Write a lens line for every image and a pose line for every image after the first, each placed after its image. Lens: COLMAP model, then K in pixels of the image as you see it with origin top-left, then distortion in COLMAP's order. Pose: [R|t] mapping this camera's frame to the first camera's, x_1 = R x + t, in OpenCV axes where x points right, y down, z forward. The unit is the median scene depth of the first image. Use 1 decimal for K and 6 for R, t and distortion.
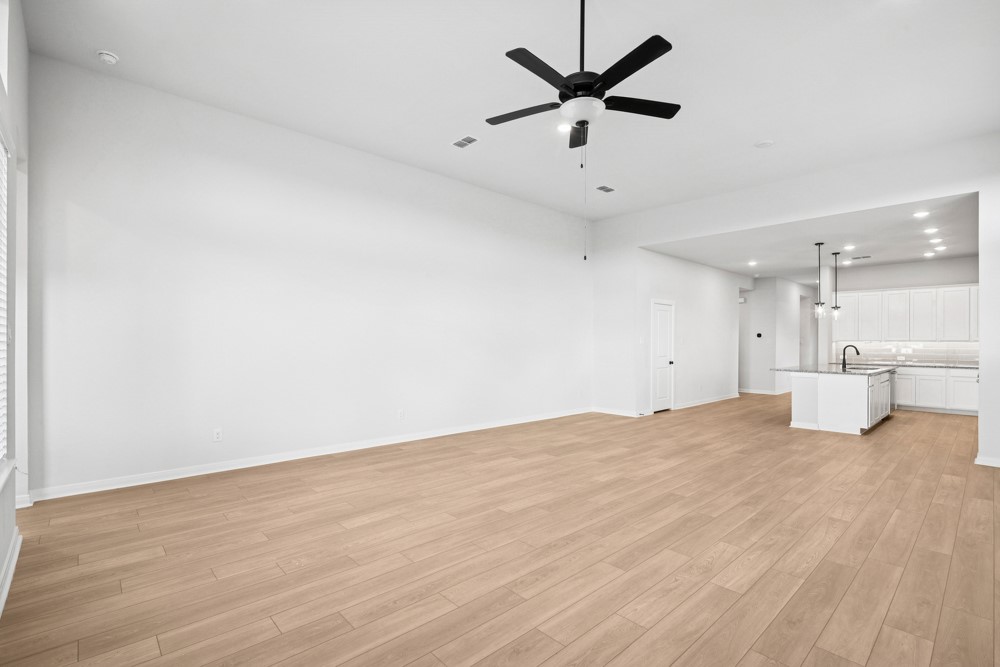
lens RADIAL K [[463.5, 0, 498.1], [0, 463.5, 346.1], [0, 0, 1]] dist [-0.014755, -0.000215]
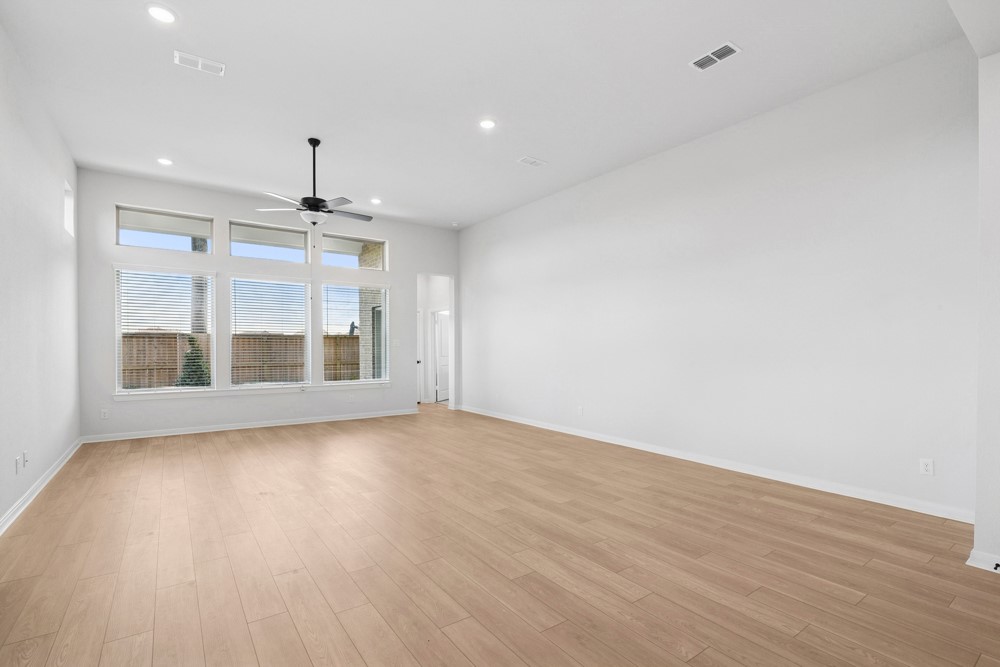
lens RADIAL K [[463.5, 0, 498.1], [0, 463.5, 346.1], [0, 0, 1]] dist [-0.014755, -0.000215]
pose [[-0.126472, -0.004487, -0.991960, 1.393309], [-0.013947, 0.999899, -0.002744, -0.003458], [0.991872, 0.013488, -0.126522, 1.432032]]
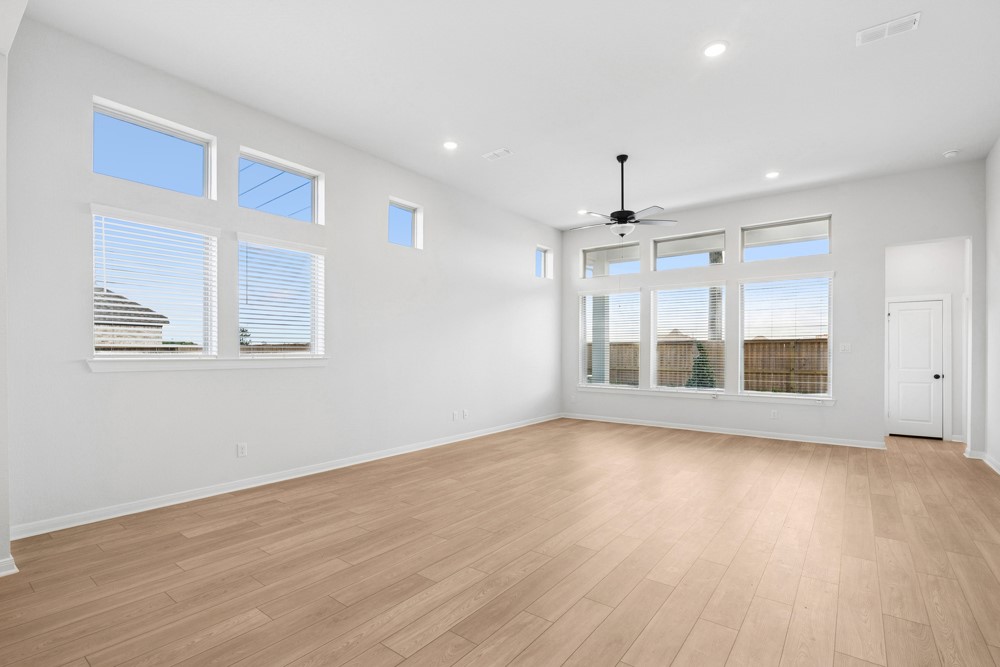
lens RADIAL K [[465.6, 0, 497.3], [0, 465.6, 348.2], [0, 0, 1]] dist [0.000513, 0.000054]
pose [[-0.985563, -0.006122, -0.169197, 0.745913], [-0.007192, 0.999958, 0.005717, -0.016481], [0.169155, 0.006851, -0.985566, 2.072248]]
